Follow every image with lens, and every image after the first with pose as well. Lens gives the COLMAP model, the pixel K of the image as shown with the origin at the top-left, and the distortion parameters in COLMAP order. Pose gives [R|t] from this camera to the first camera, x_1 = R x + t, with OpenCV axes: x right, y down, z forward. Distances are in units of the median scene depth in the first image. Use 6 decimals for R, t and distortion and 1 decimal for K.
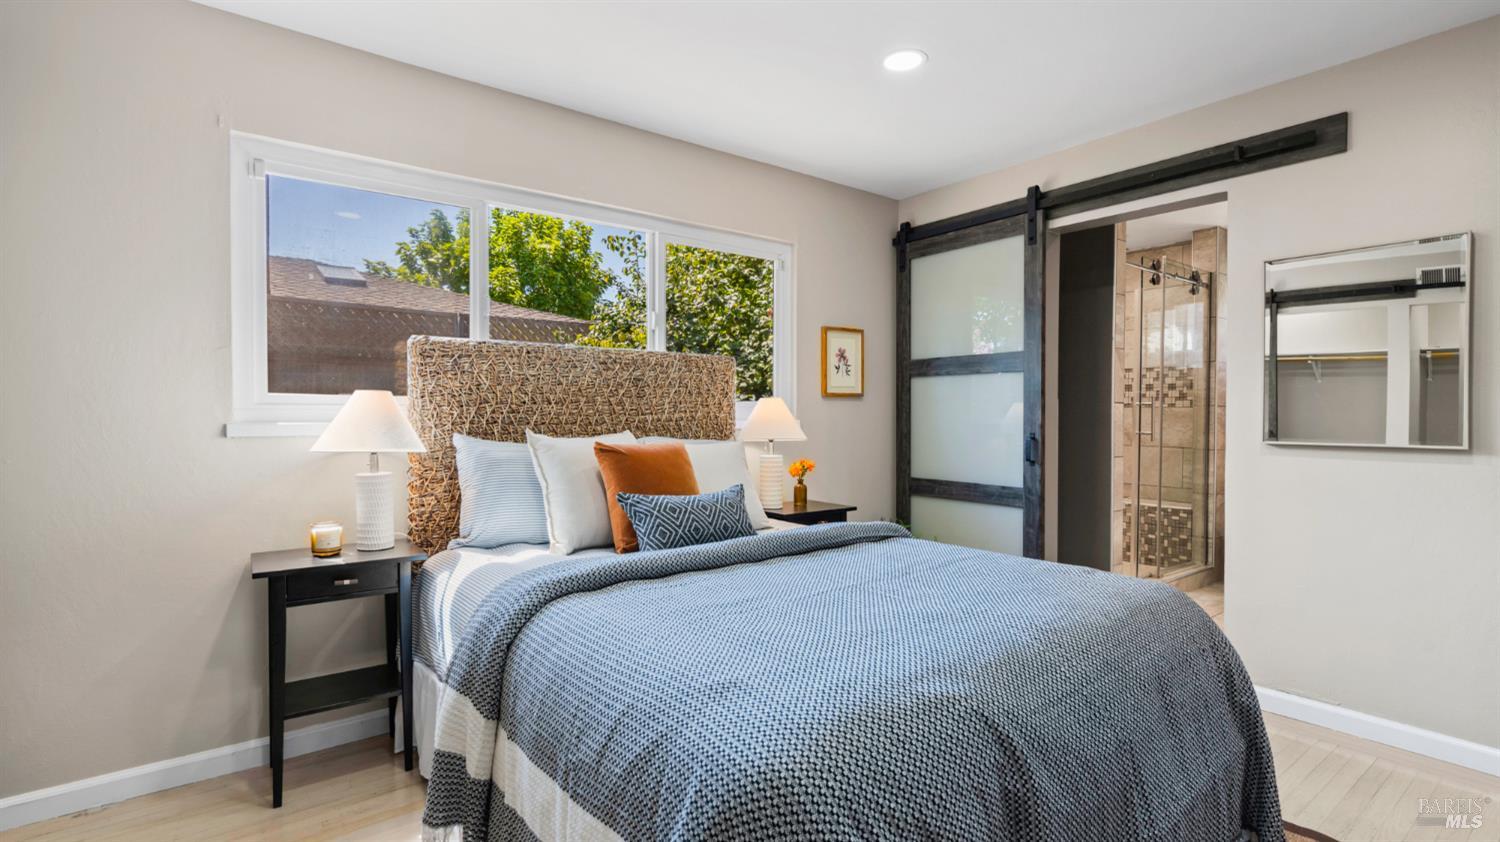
lens RADIAL K [[710.6, 0, 750.0], [0, 710.6, 421.0], [0, 0, 1]] dist [-0.000209, 0.000095]
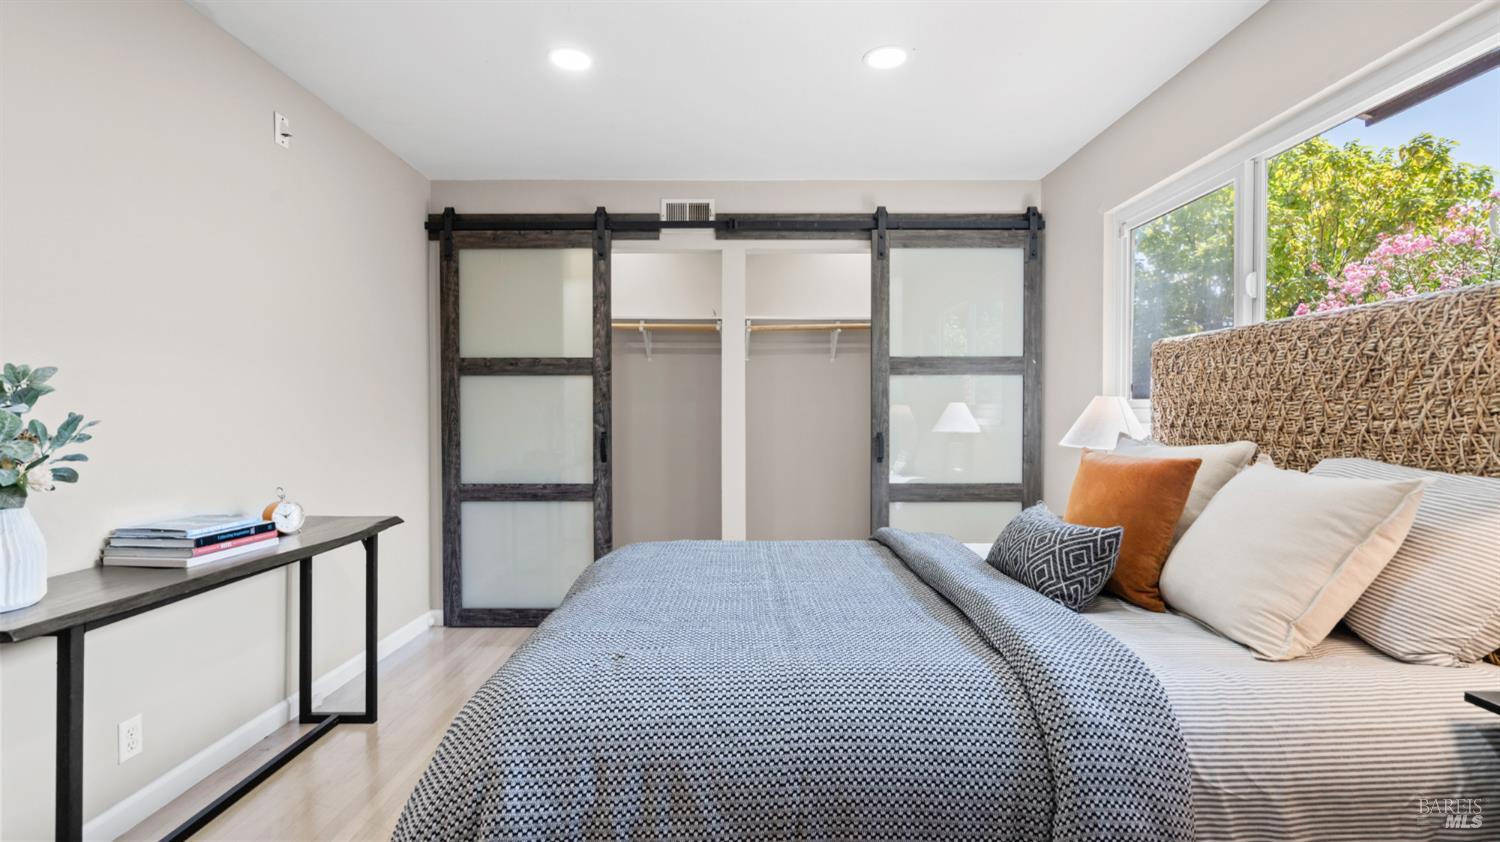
lens RADIAL K [[687.0, 0, 750.0], [0, 687.0, 421.0], [0, 0, 1]] dist [0.000229, 0.000255]
pose [[-0.598989, 0.005288, -0.800740, 0.506097], [-0.016195, 0.999694, 0.018716, -0.008385], [0.800593, 0.024179, -0.598720, 0.824149]]
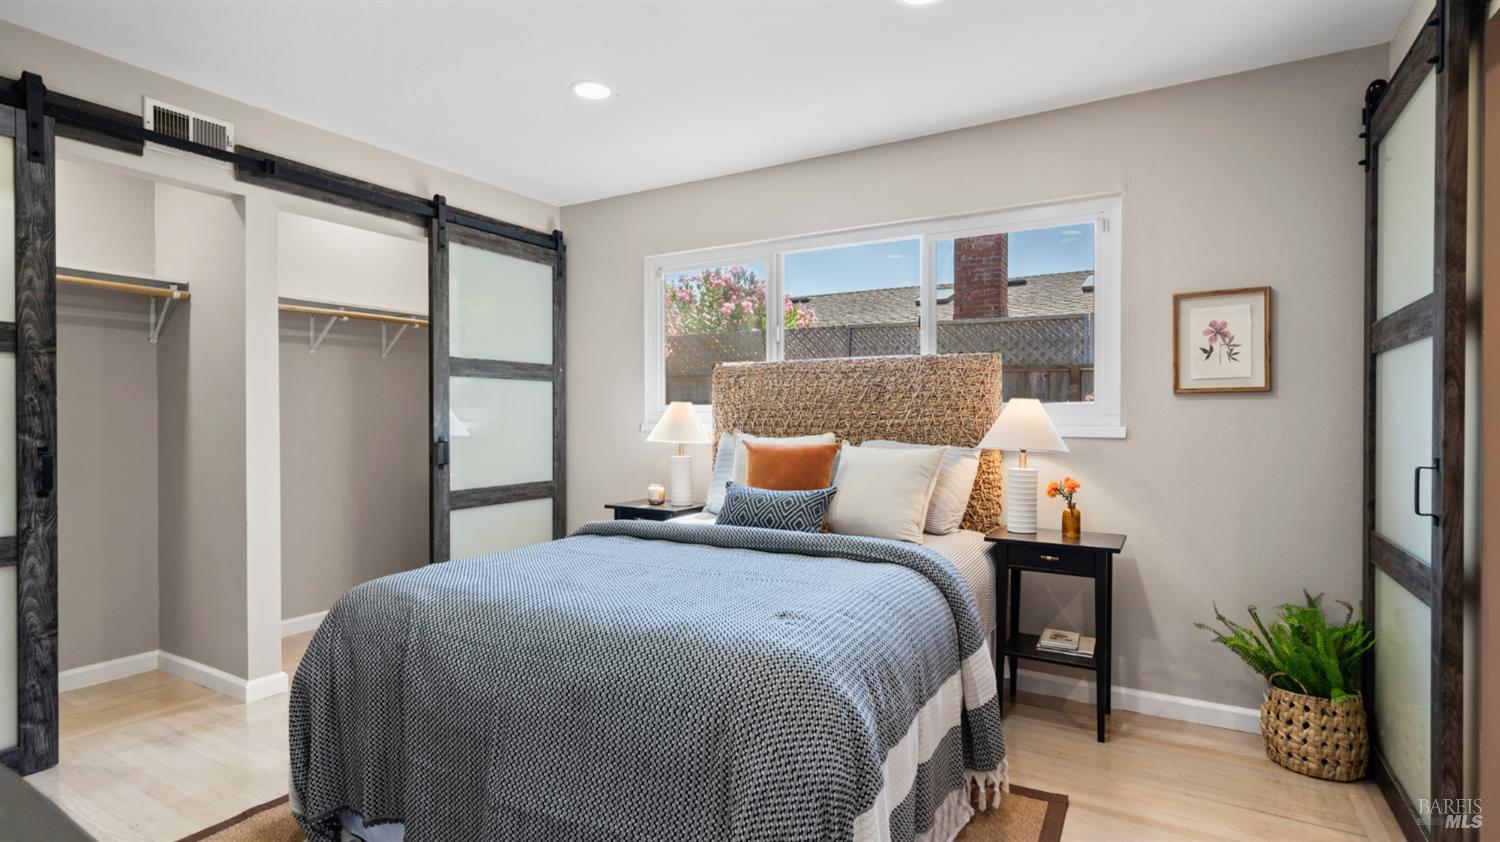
lens RADIAL K [[729.6, 0, 750.0], [0, 729.6, 421.0], [0, 0, 1]] dist [0.022866, 0.000037]
pose [[0.373279, 0.001679, -0.927718, 0.680741], [-0.013504, 0.999902, -0.003624, 0.000490], [0.927621, 0.013881, 0.373265, 0.373721]]
